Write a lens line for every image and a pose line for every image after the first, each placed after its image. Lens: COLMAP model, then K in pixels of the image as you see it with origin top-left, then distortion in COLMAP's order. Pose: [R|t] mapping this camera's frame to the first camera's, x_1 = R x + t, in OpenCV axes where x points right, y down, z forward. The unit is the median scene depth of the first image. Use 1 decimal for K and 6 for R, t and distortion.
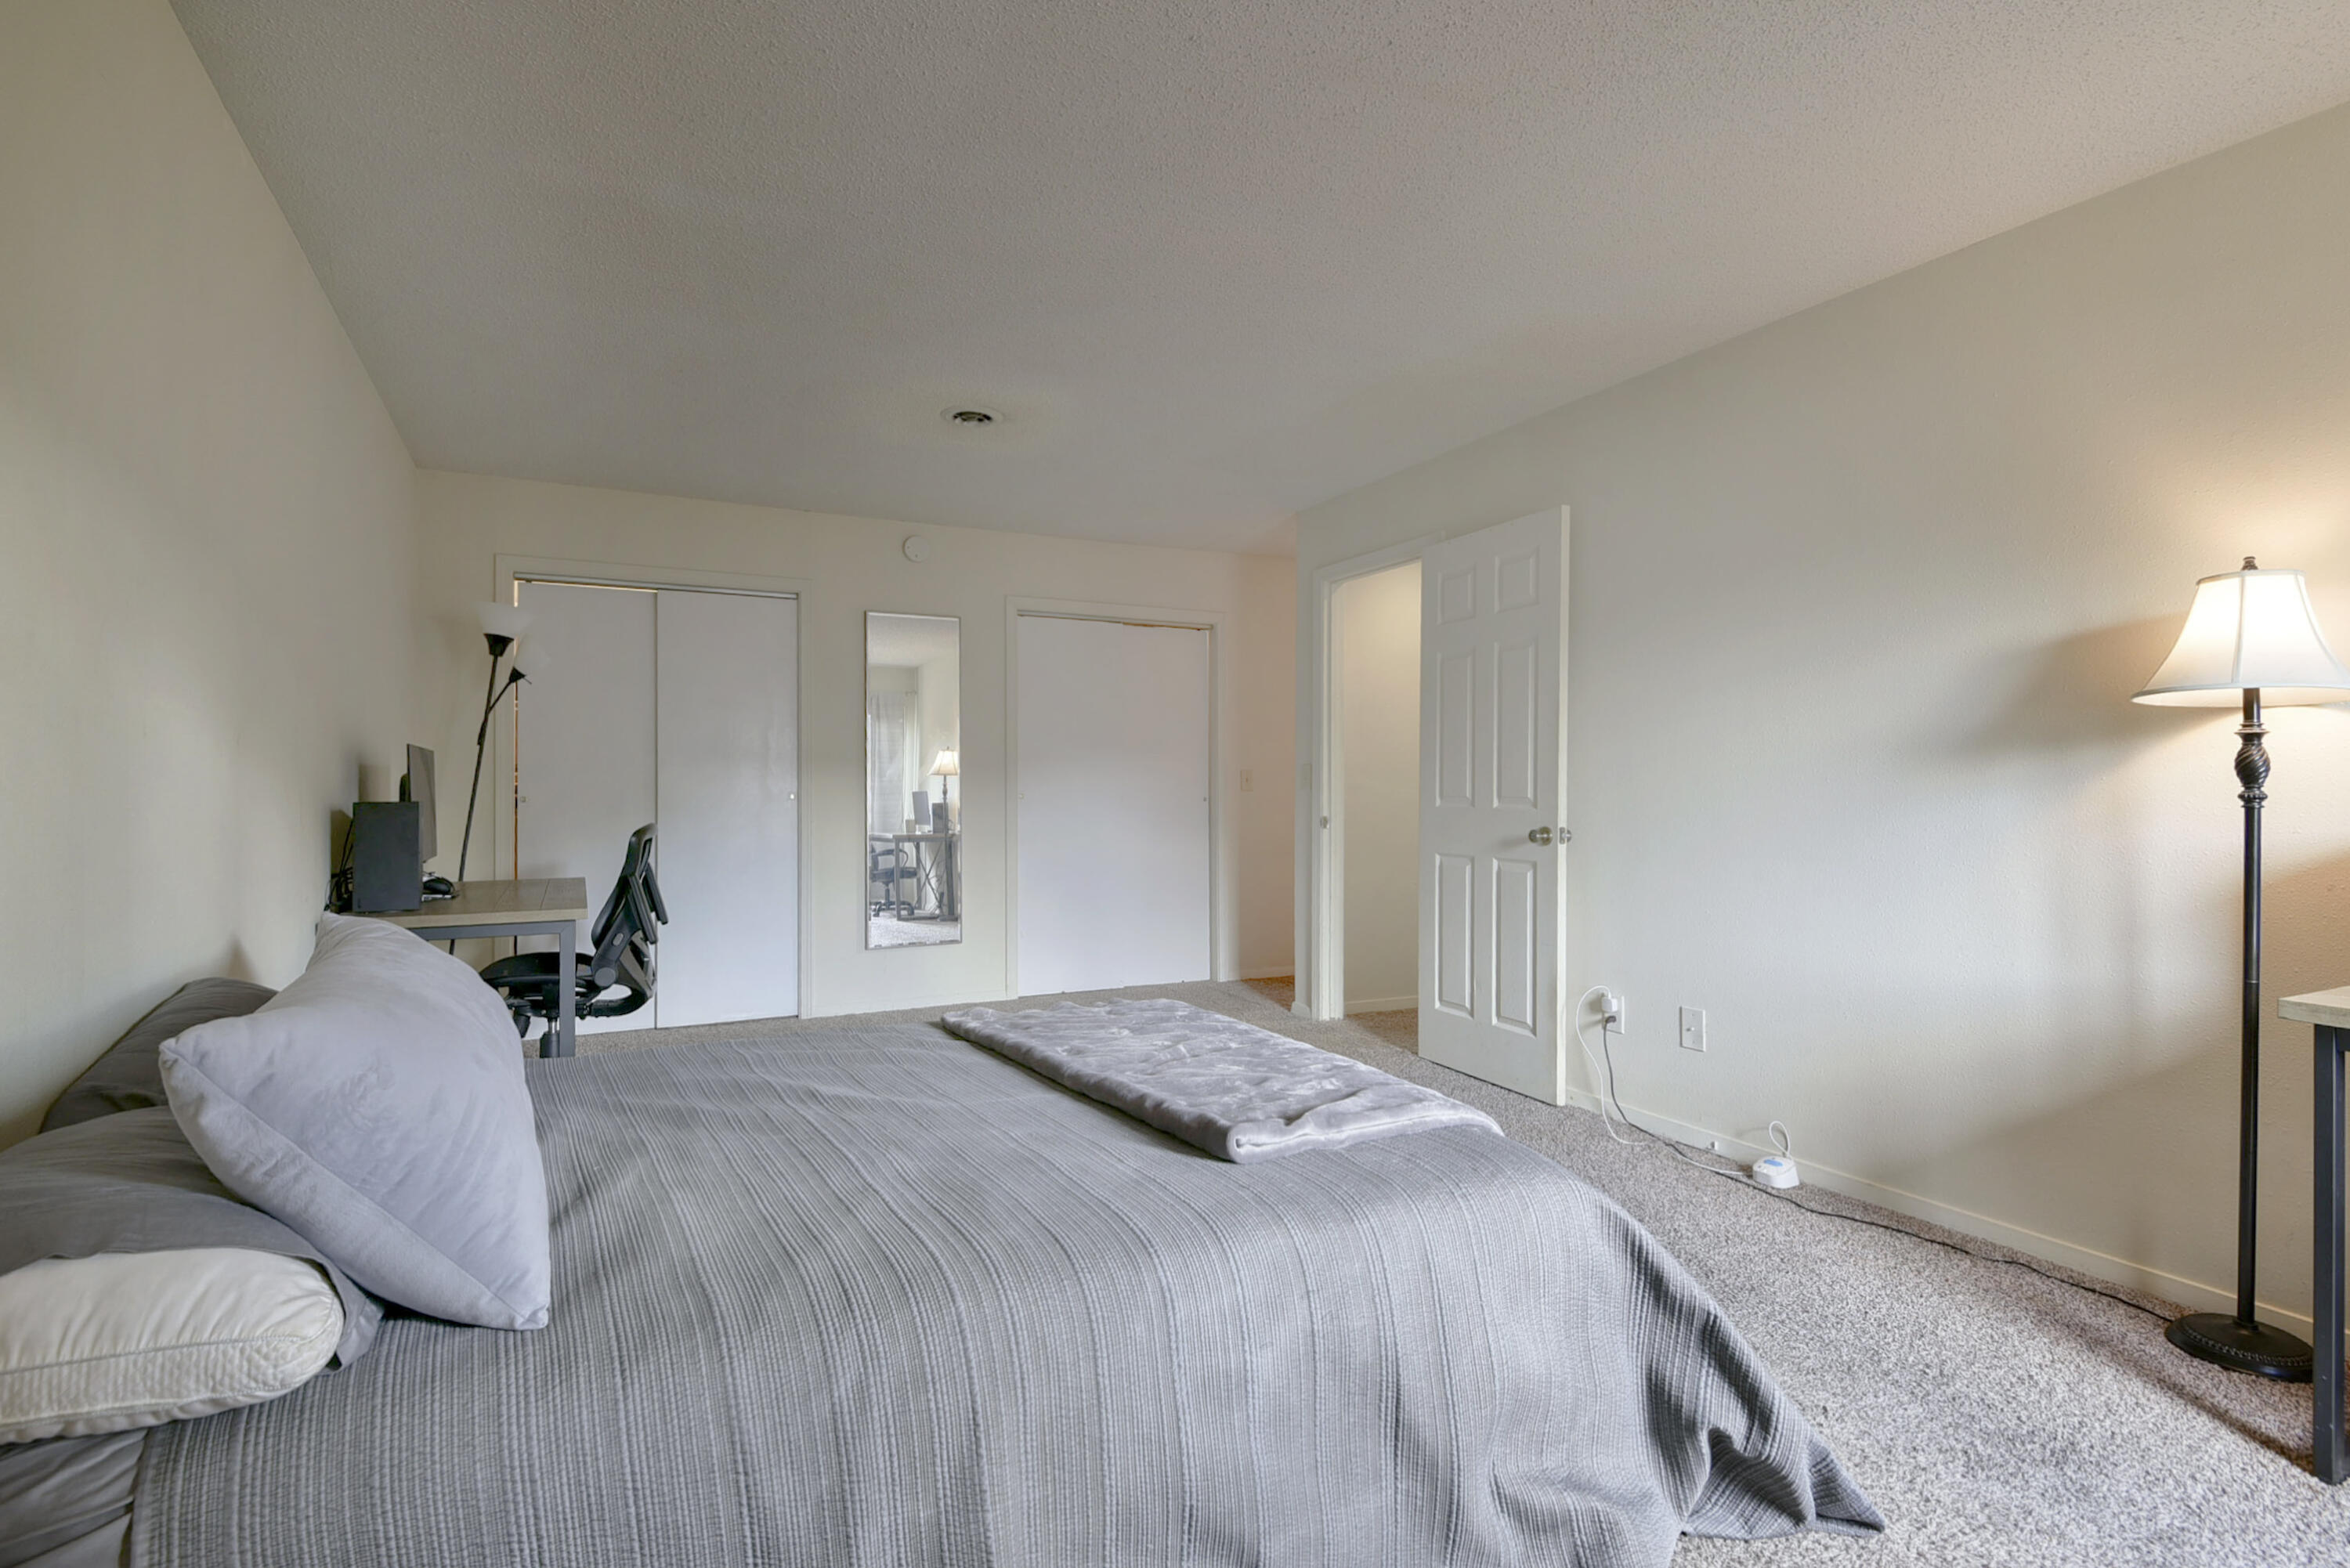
lens RADIAL K [[1094.7, 0, 1132.7], [0, 1094.7, 773.9], [0, 0, 1]] dist [0.034708, -0.023951]
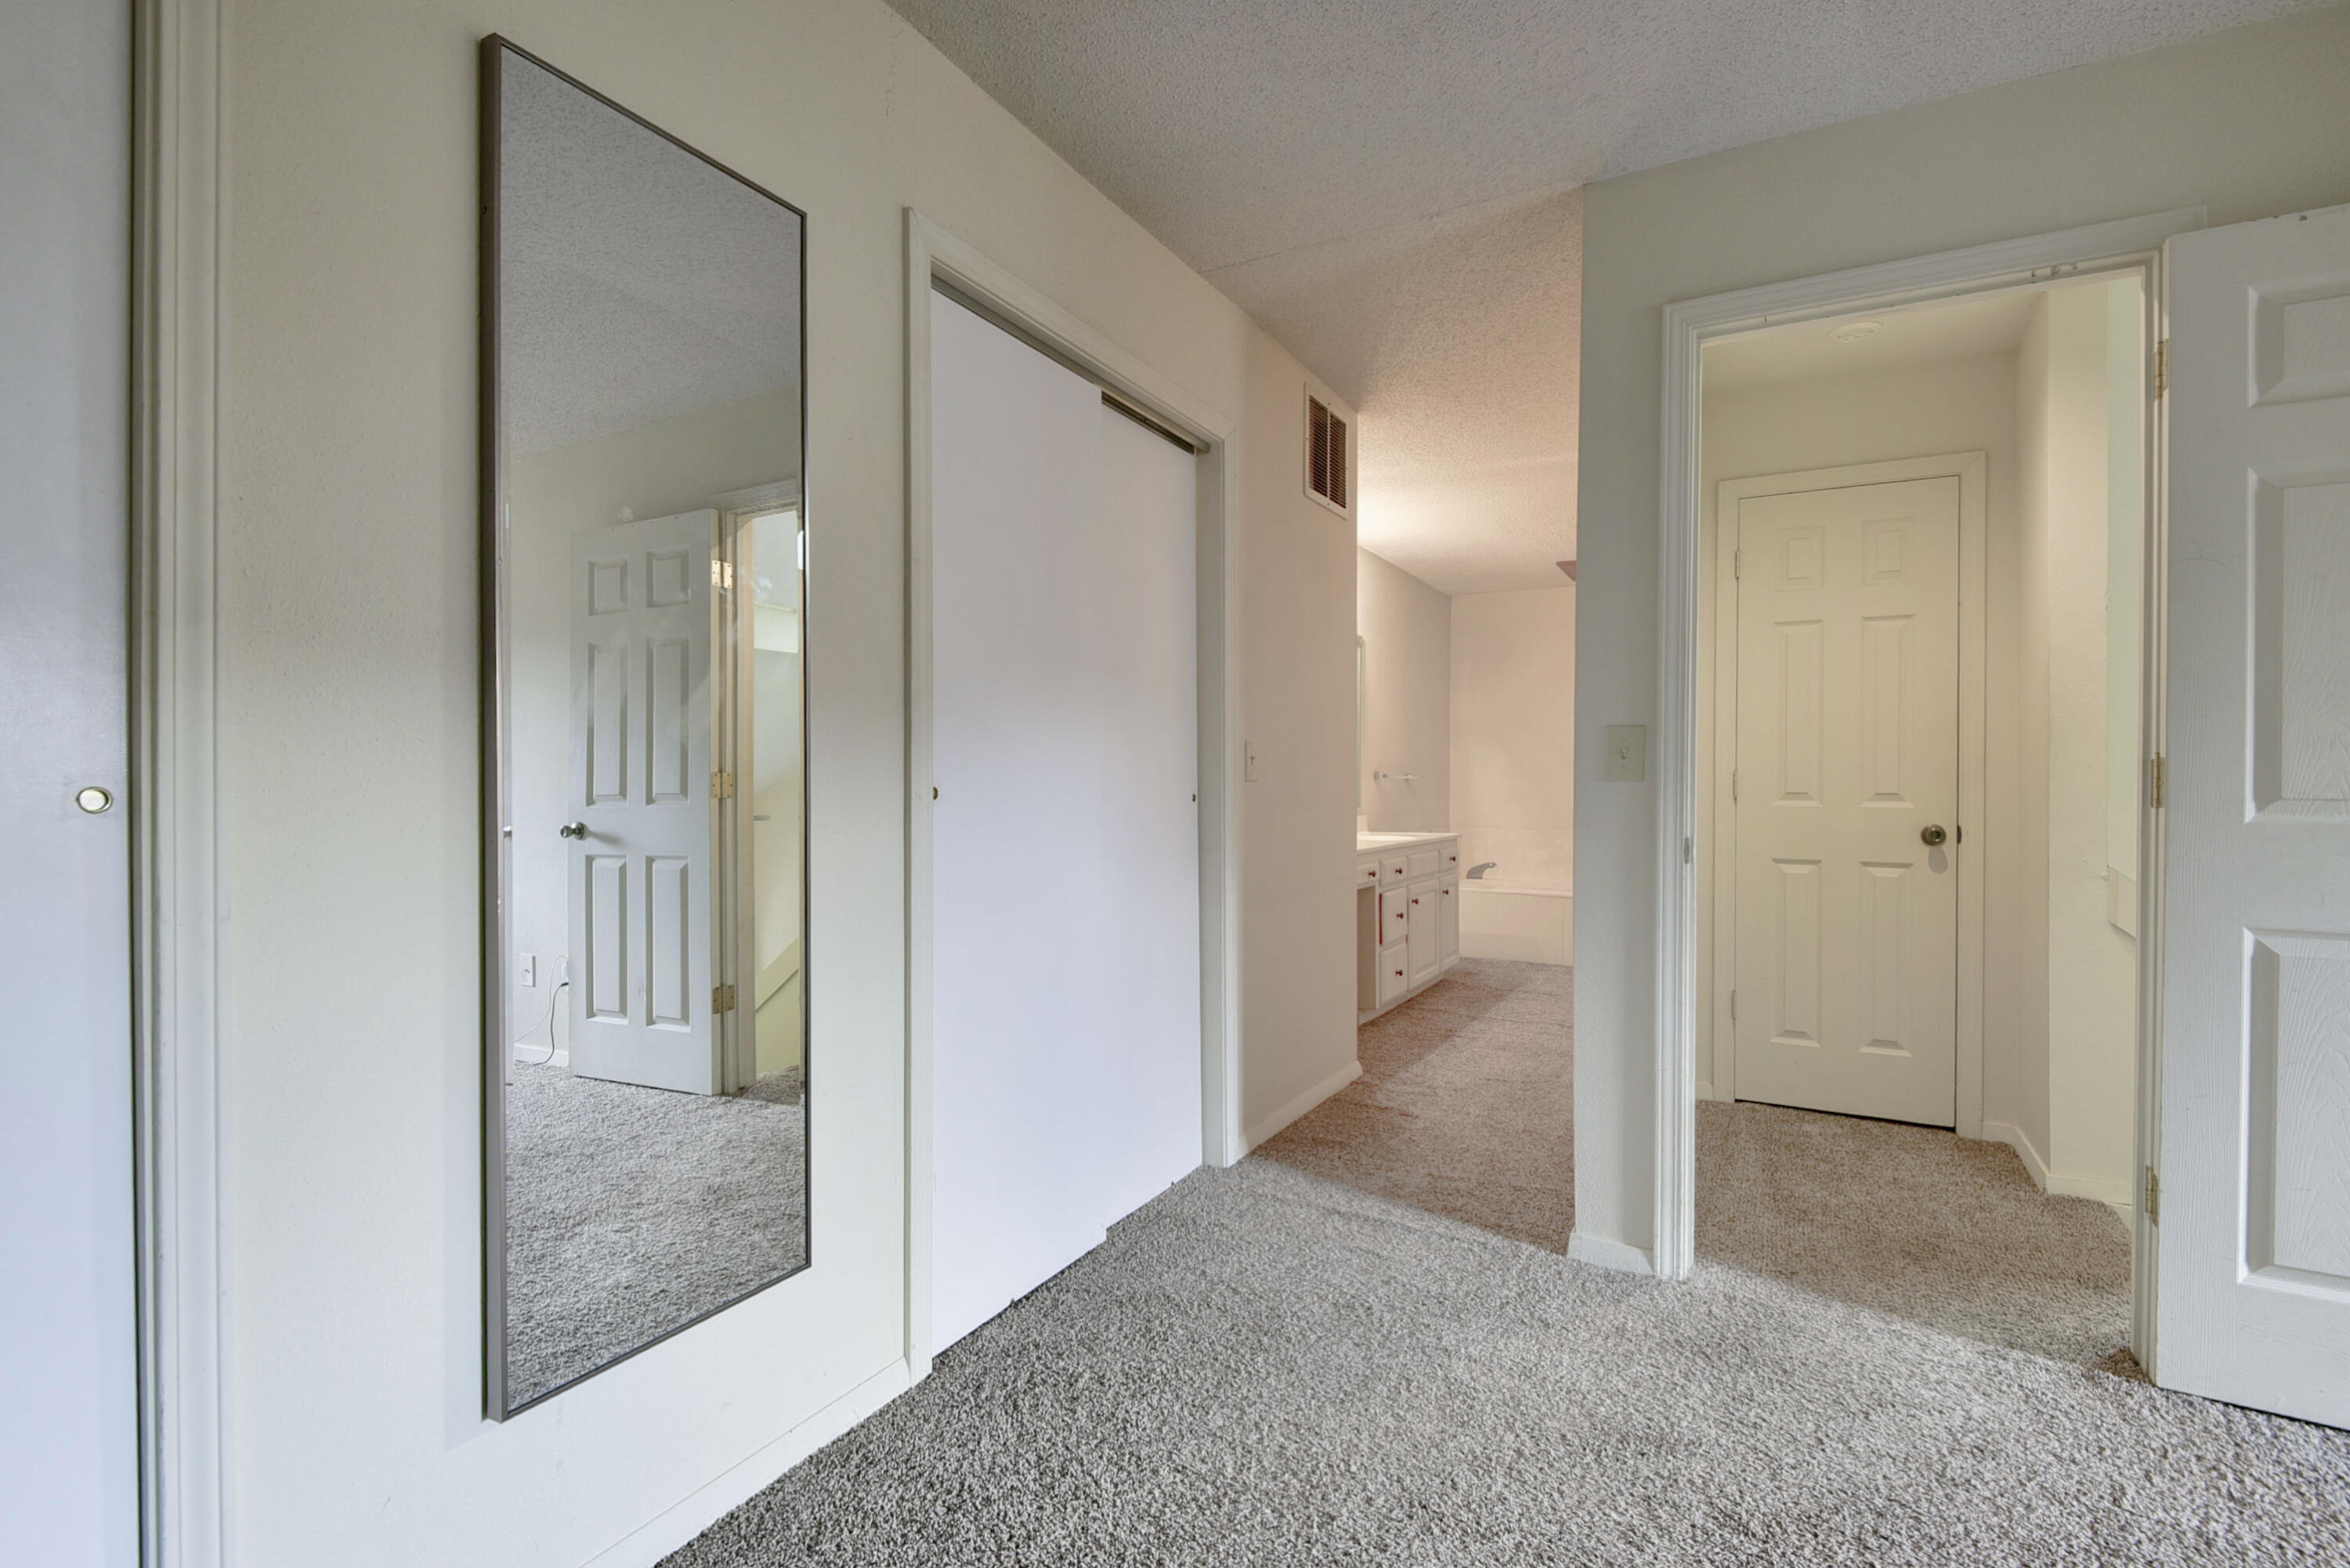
lens RADIAL K [[1094.7, 0, 1132.7], [0, 1094.7, 773.9], [0, 0, 1]] dist [0.034708, -0.023951]
pose [[0.820726, -0.001255, 0.571321, -0.255095], [-0.007102, 0.999898, 0.012399, 0.006938], [-0.571278, -0.014234, 0.820633, 0.674330]]
